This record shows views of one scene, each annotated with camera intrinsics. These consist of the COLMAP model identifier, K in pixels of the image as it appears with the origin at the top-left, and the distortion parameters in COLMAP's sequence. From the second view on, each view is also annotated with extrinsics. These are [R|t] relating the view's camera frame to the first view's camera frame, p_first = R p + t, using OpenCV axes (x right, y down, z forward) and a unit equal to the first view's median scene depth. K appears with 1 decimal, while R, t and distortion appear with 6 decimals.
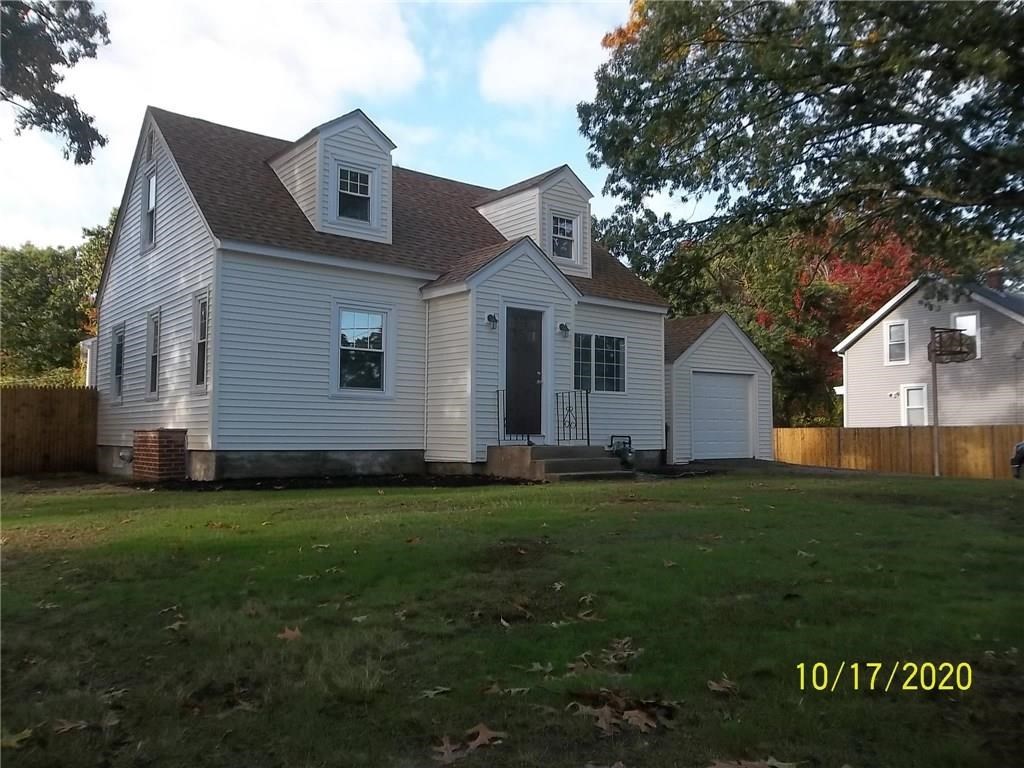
lens RADIAL K [[849.9, 0, 507.7], [0, 849.9, 381.4], [0, 0, 1]] dist [0.035605, -0.117922]
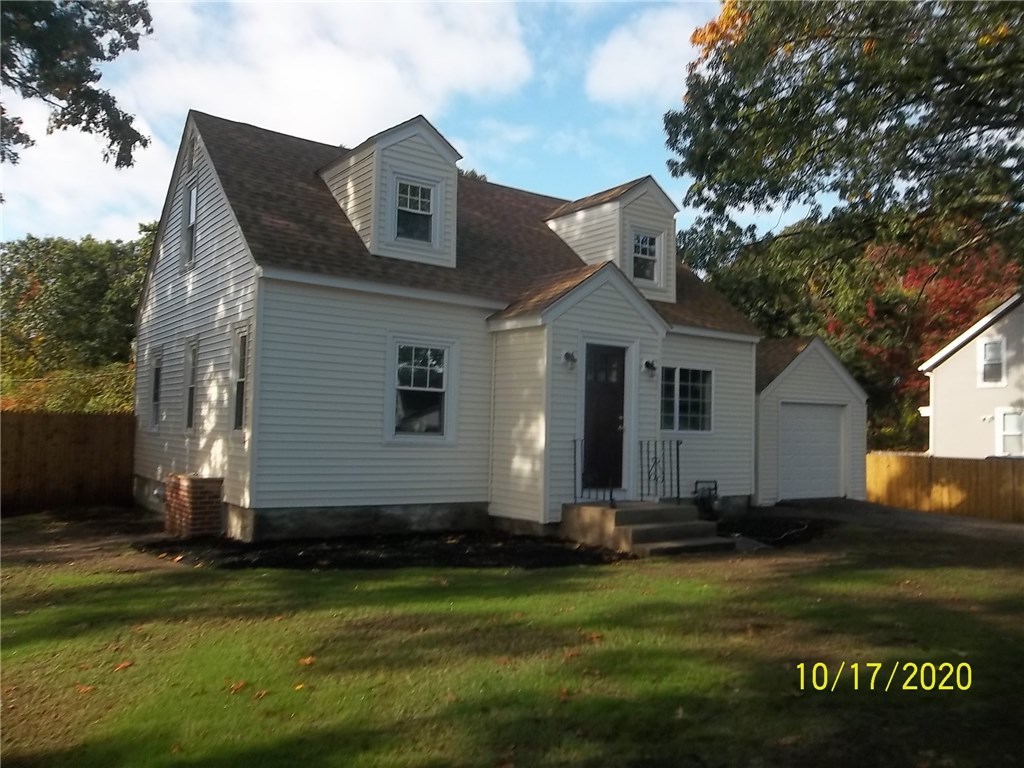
lens RADIAL K [[834.3, 0, 515.0], [0, 834.3, 376.8], [0, 0, 1]] dist [0.002001, 0.009791]
pose [[0.998696, 0.016974, -0.048148, -0.027130], [-0.016591, 0.999828, 0.008343, -0.049495], [0.048281, -0.007533, 0.998805, 0.120232]]
